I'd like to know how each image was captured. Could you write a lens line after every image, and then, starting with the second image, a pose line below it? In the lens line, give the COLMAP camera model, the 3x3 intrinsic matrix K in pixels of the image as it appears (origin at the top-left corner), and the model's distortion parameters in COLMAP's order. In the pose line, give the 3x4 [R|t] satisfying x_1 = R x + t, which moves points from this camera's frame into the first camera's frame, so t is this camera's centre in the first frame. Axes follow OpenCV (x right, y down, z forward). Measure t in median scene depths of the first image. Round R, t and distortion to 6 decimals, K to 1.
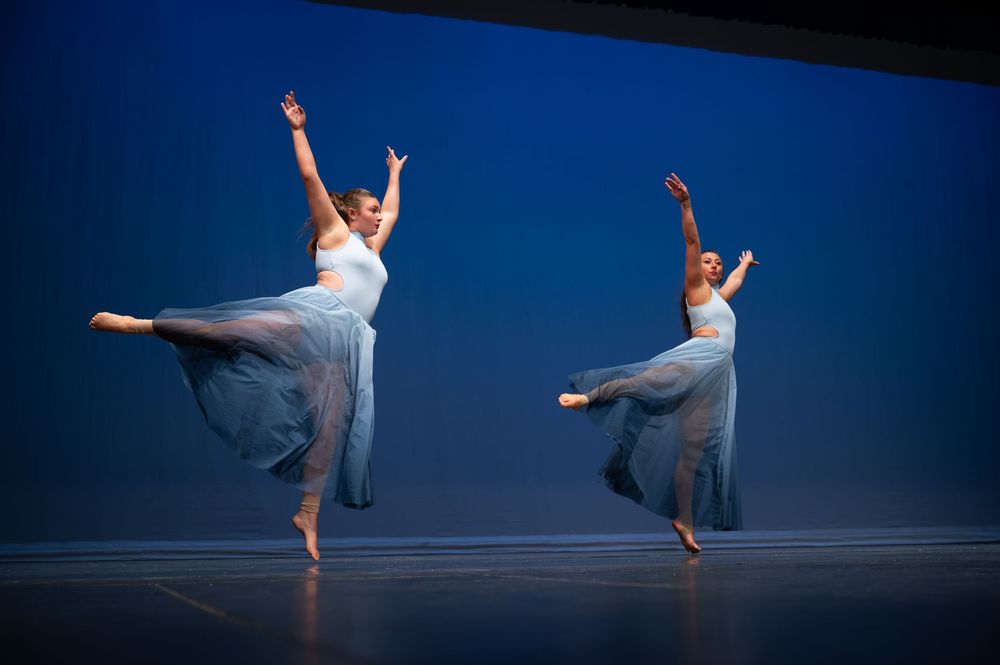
lens RADIAL K [[1290.2, 0, 500.1], [0, 1290.2, 333.0], [0, 0, 1]] dist [-0.018214, 0.000000]
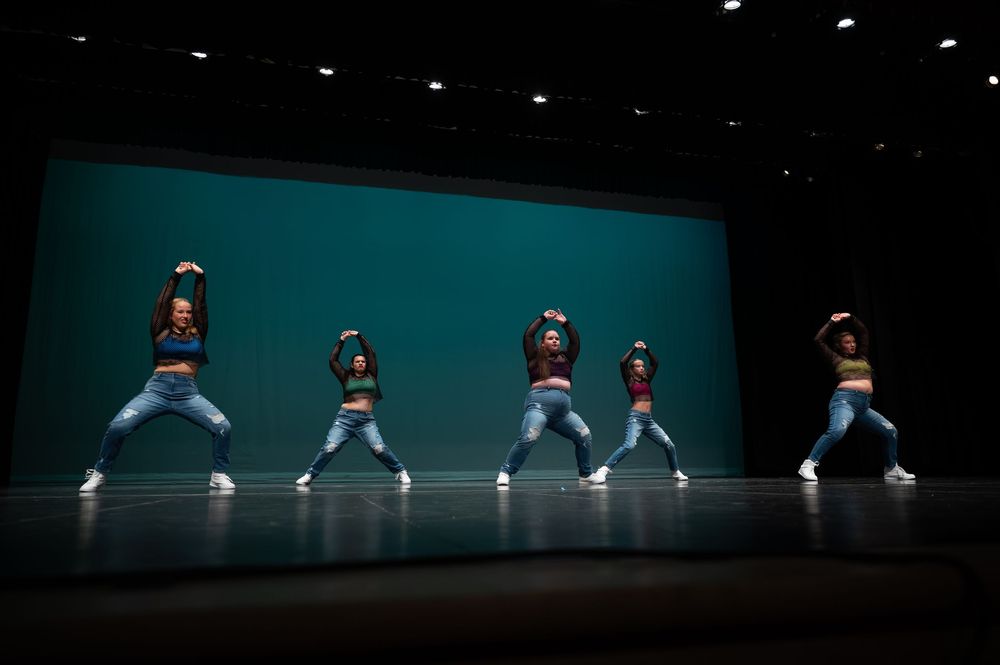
lens RADIAL K [[673.5, 0, 499.7], [0, 673.5, 332.4], [0, 0, 1]] dist [-0.001506, -0.000371]
pose [[0.996629, -0.009838, -0.081444, 0.209201], [0.005975, 0.998851, -0.047545, 0.008552], [0.081818, 0.046898, 0.995543, 0.065479]]
